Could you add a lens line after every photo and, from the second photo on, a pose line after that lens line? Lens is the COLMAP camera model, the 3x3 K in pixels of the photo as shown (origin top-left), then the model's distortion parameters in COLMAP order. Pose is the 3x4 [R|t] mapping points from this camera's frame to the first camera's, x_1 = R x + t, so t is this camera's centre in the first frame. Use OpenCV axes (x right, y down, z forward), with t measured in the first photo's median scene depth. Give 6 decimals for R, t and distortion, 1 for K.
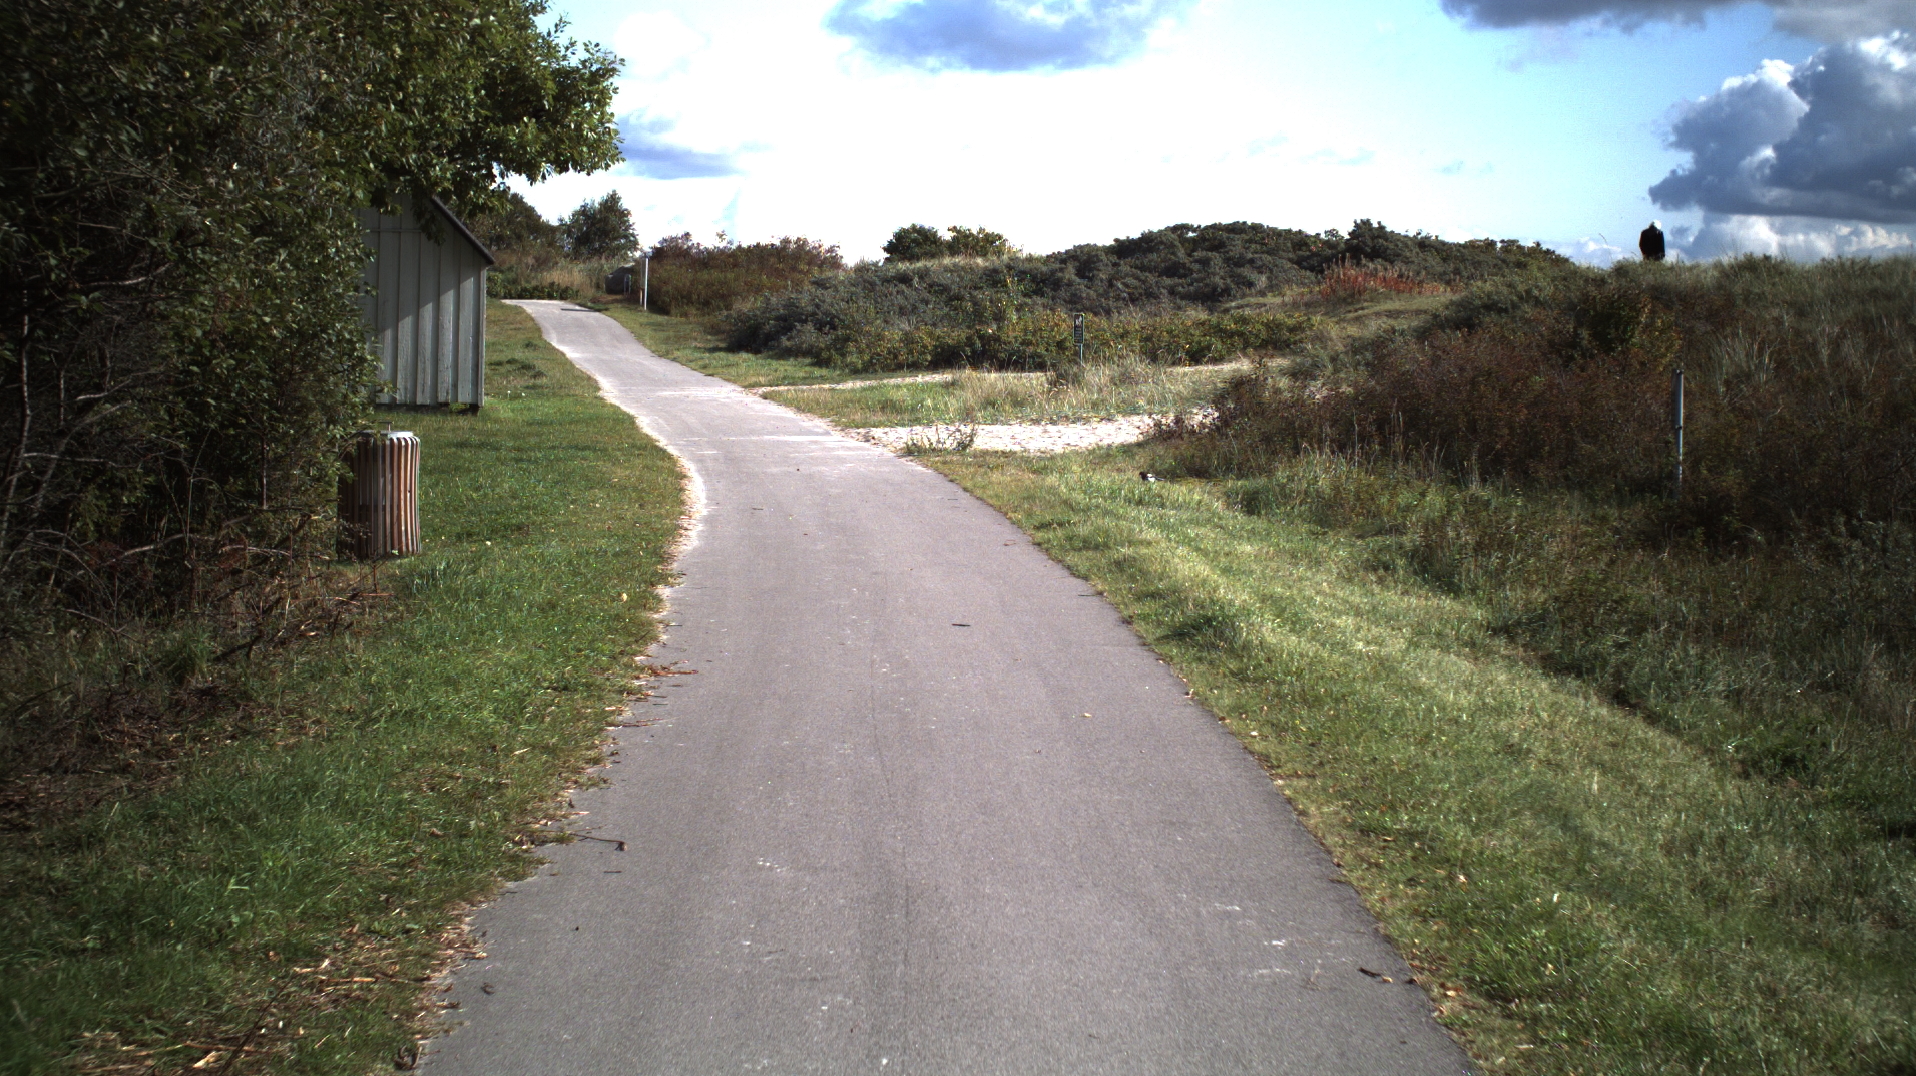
lens RADIAL K [[3664.5, 0, 974.1], [0, 3664.5, 536.9], [0, 0, 1]] dist [-0.267019, 0.000000]
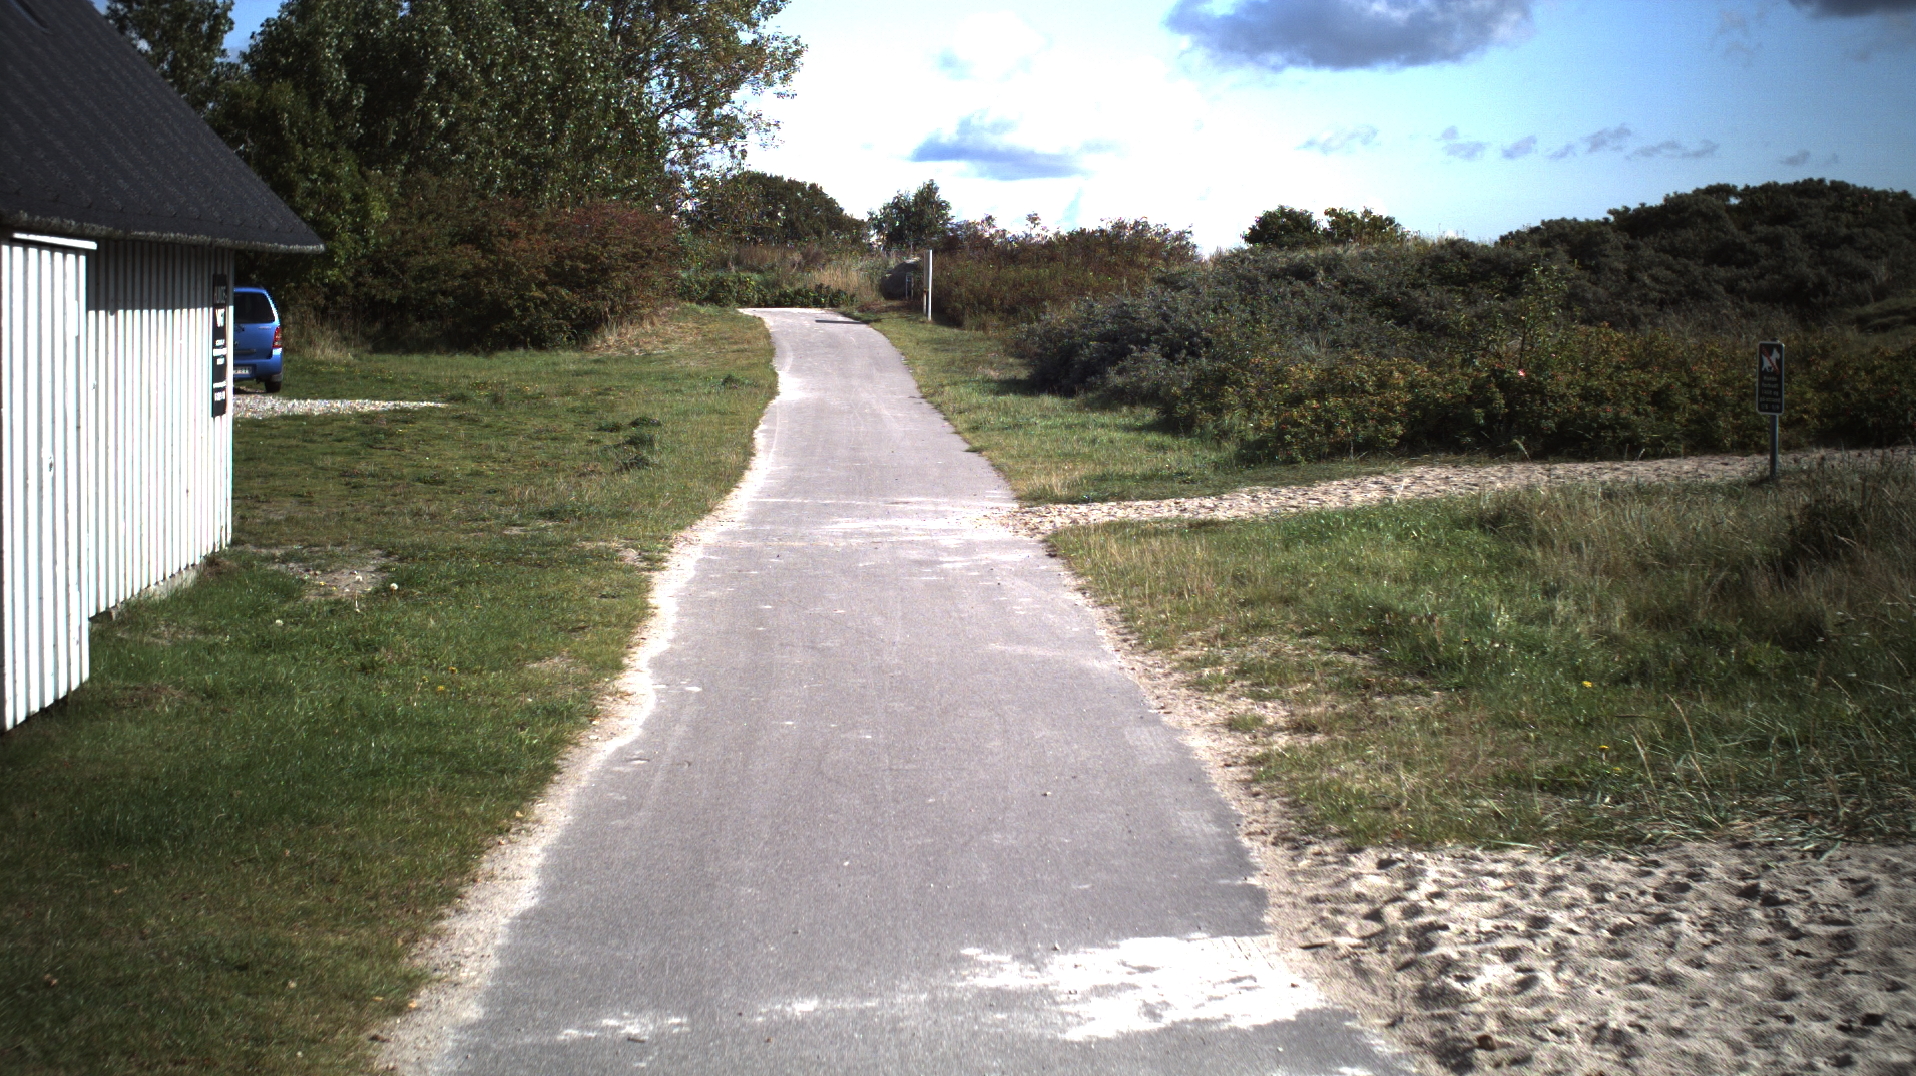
lens RADIAL K [[3664.5, 0, 971.5], [0, 3664.5, 536.3], [0, 0, 1]] dist [-0.267019, 0.000000]
pose [[0.995466, -0.008174, -0.094768, -0.016164], [0.008168, 0.999967, -0.000450, -0.024348], [0.094769, -0.000326, 0.995499, 0.355370]]
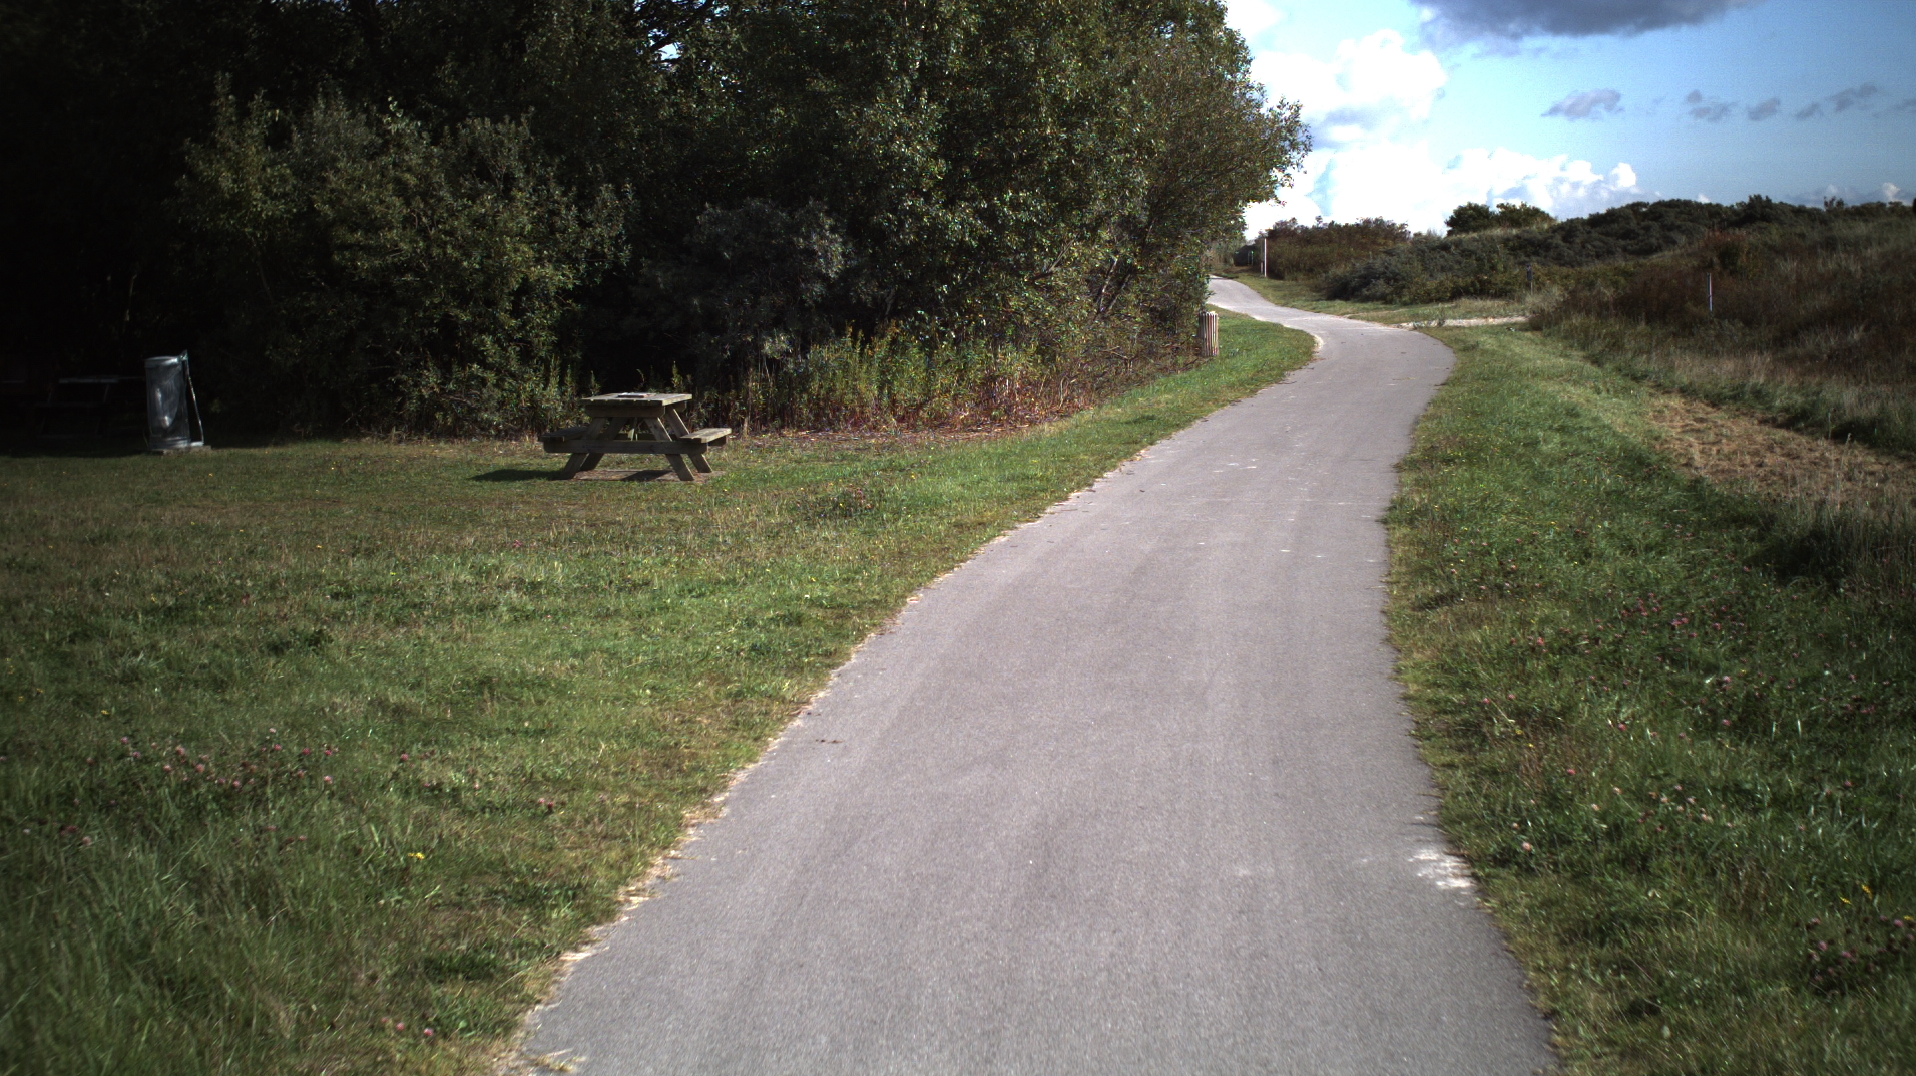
lens RADIAL K [[3664.5, 0, 962.5], [0, 3664.5, 531.2], [0, 0, 1]] dist [-0.267019, 0.000000]
pose [[0.985505, -0.029702, -0.167024, 0.030453], [0.030595, 0.999528, 0.002775, 0.033377], [0.166862, -0.007845, 0.985949, -0.473326]]
